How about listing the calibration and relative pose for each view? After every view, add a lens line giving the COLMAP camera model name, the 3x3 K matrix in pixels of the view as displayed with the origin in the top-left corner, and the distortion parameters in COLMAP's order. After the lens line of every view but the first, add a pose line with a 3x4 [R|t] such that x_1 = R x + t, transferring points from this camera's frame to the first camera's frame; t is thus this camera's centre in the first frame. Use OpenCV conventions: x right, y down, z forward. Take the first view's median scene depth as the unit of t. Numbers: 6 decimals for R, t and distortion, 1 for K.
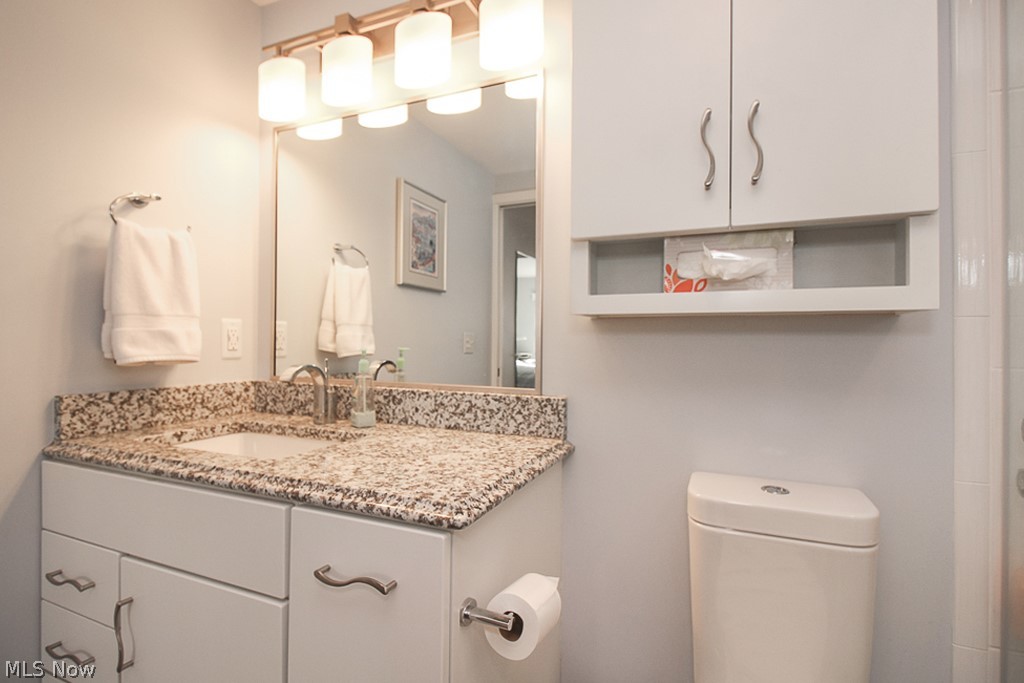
lens RADIAL K [[494.7, 0, 512.6], [0, 494.7, 339.4], [0, 0, 1]] dist [0.006592, -0.005535]
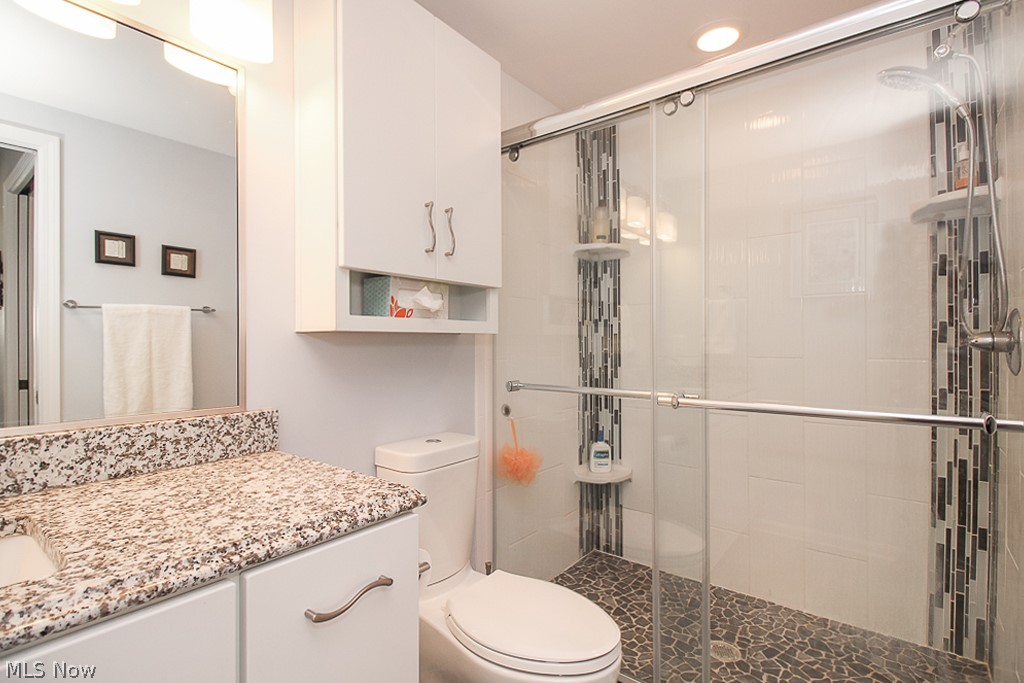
lens RADIAL K [[494.7, 0, 515.5], [0, 494.7, 341.6], [0, 0, 1]] dist [0.006592, -0.005535]
pose [[0.235424, -0.006648, 0.971870, -0.746626], [0.002739, 0.999977, 0.006177, -0.025674], [-0.971889, 0.001208, 0.235437, 0.268460]]
